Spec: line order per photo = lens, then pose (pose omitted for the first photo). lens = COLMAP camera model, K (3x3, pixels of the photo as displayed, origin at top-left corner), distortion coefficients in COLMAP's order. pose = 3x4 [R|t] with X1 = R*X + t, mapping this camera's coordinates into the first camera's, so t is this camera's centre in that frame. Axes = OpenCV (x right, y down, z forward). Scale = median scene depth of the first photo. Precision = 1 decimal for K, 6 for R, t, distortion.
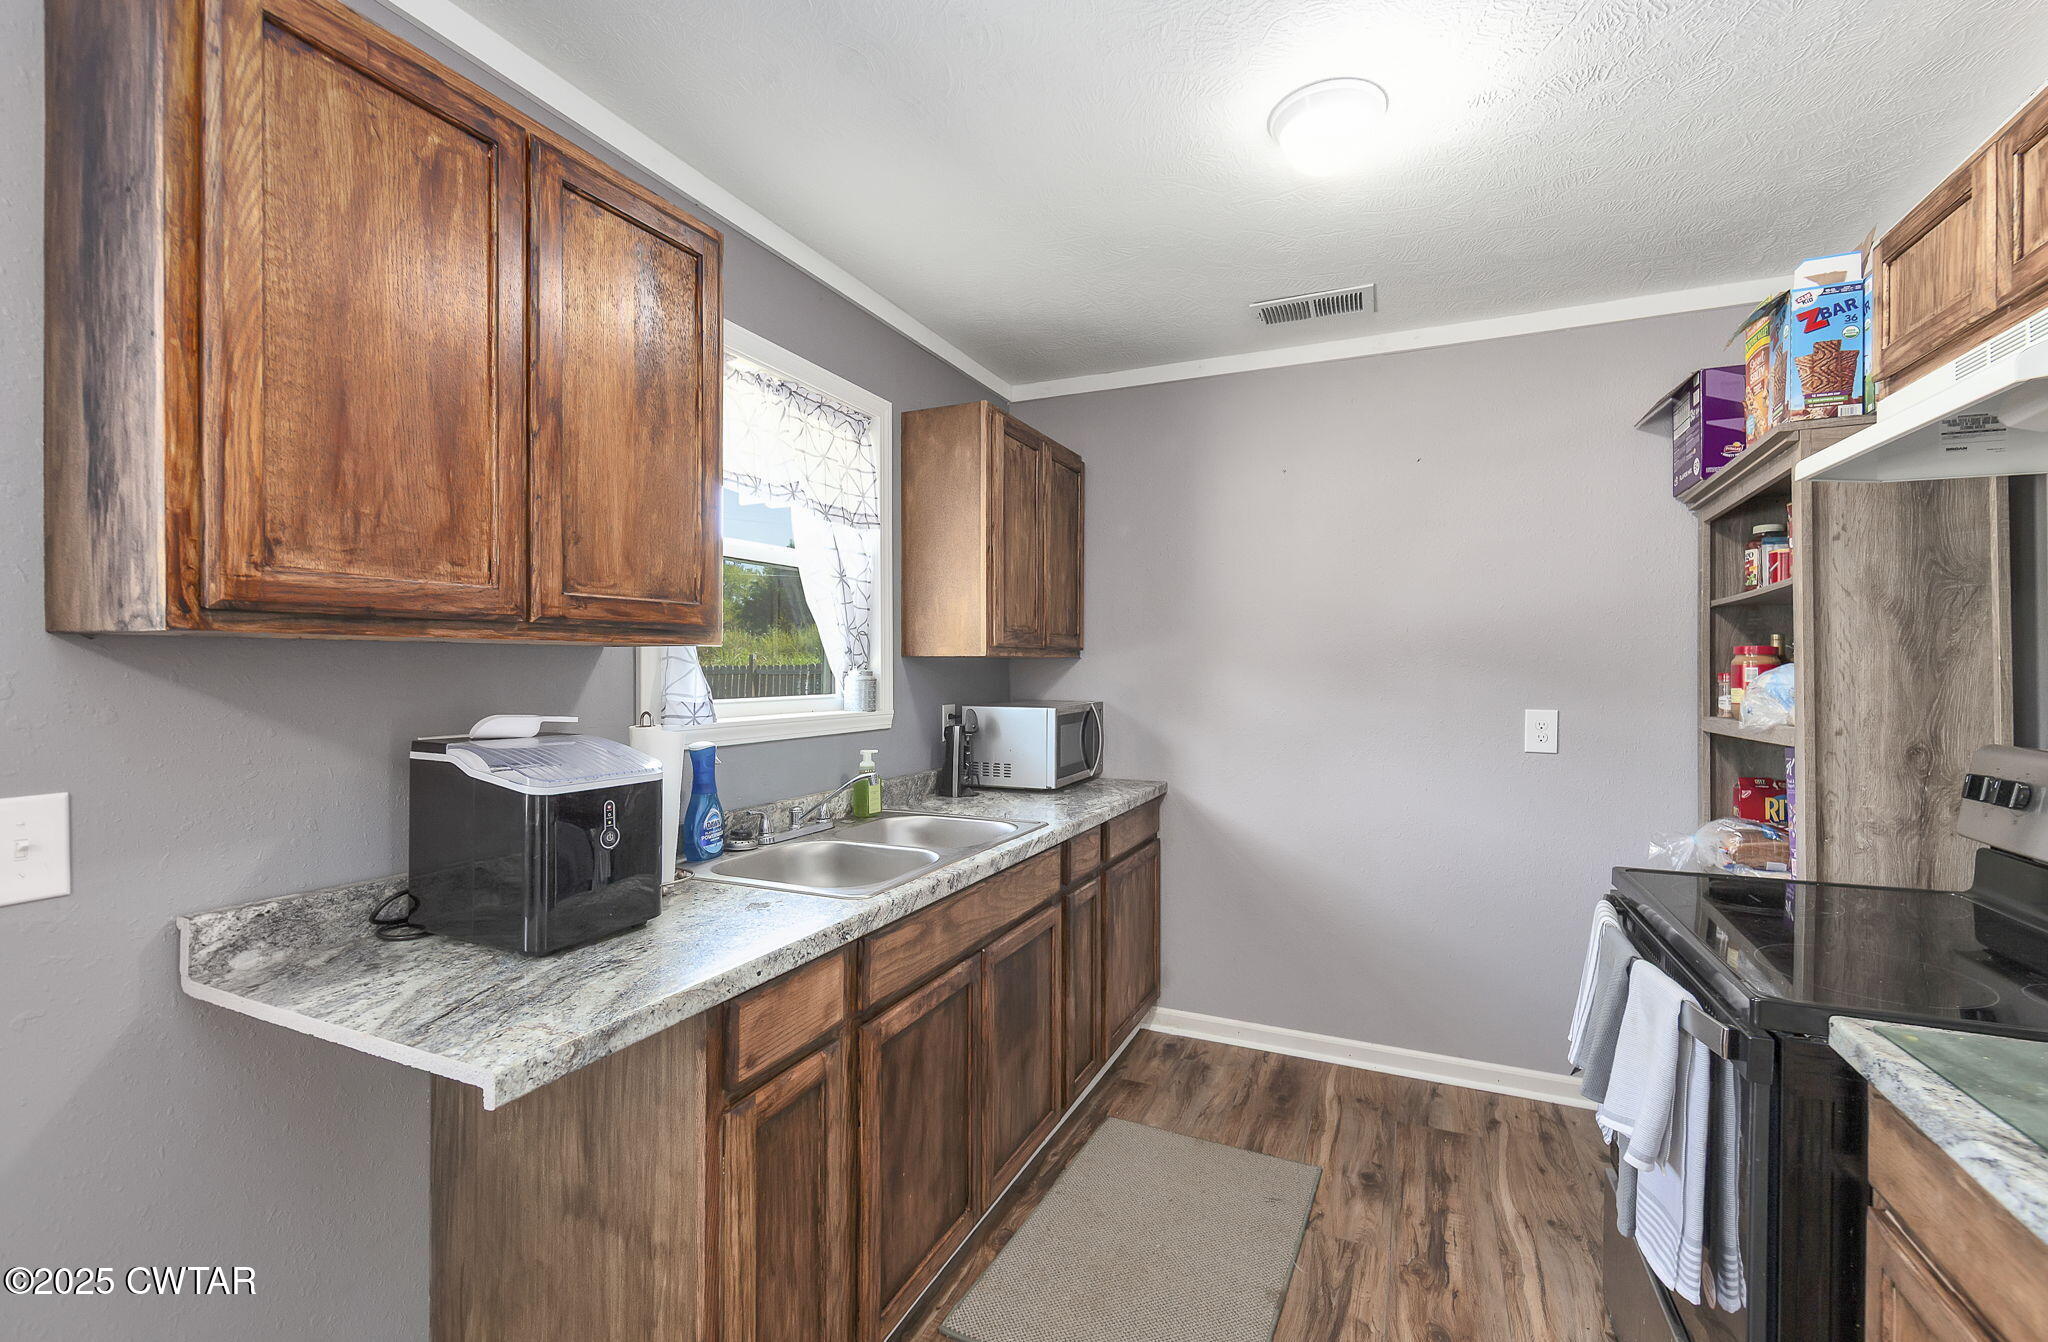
lens RADIAL K [[869.3, 0, 1024.0], [0, 869.3, 671.0], [0, 0, 1]] dist [-0.001325, -0.000465]
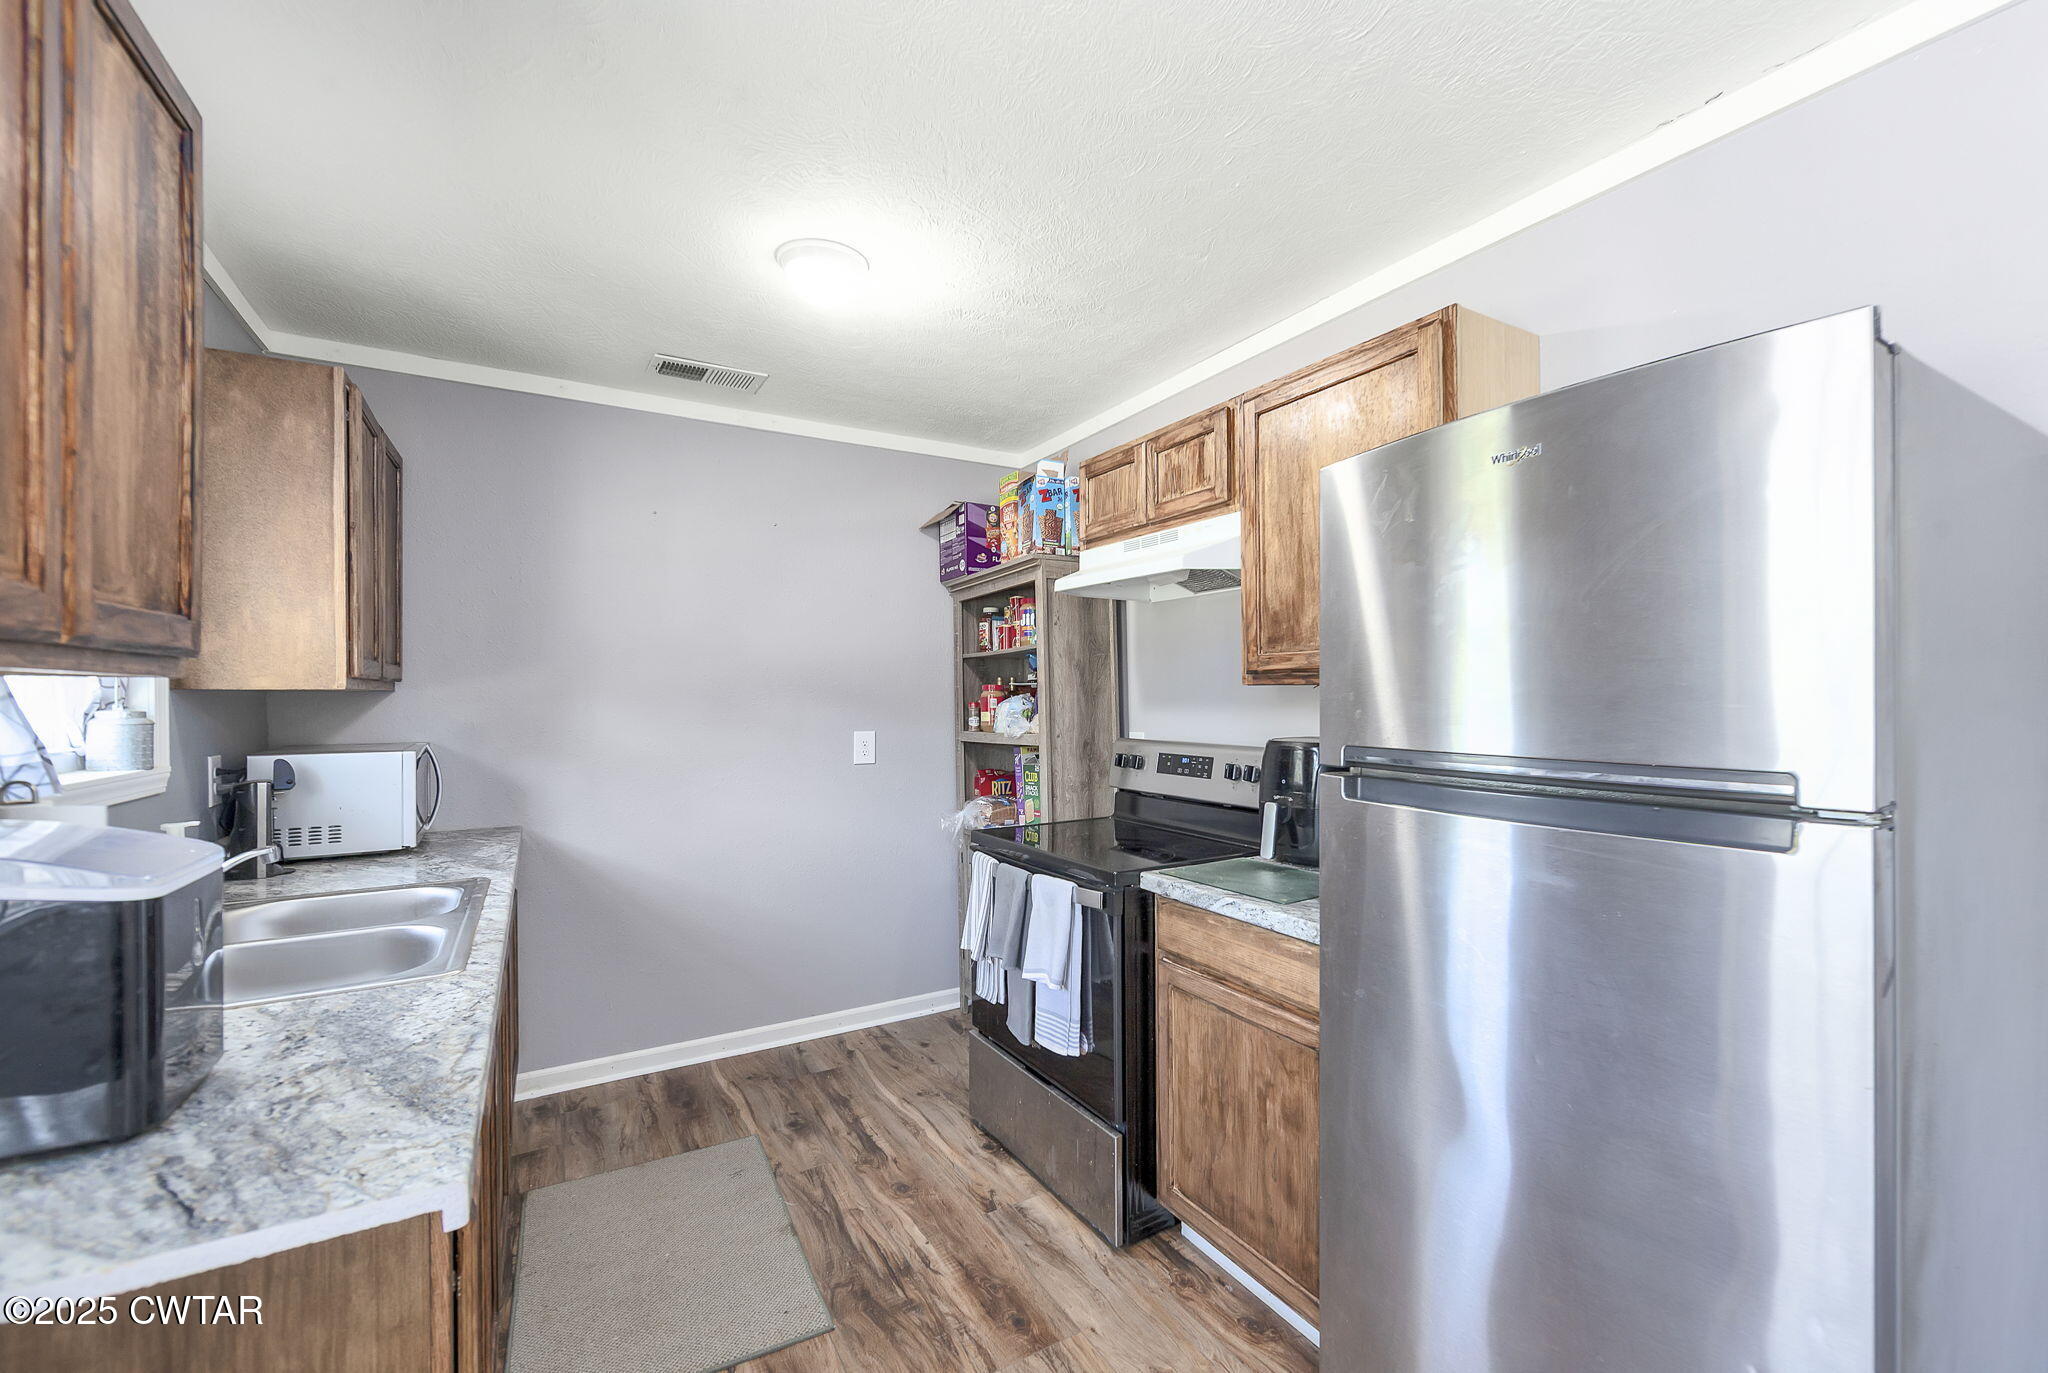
lens RADIAL K [[857.9, 0, 1084.4], [0, 857.9, 696.4], [0, 0, 1]] dist [0.000396, -0.000029]
pose [[0.551864, -0.004403, 0.833923, -0.354819], [0.009042, 0.999959, -0.000704, -0.004915], [-0.833885, 0.007929, 0.551881, 0.003852]]
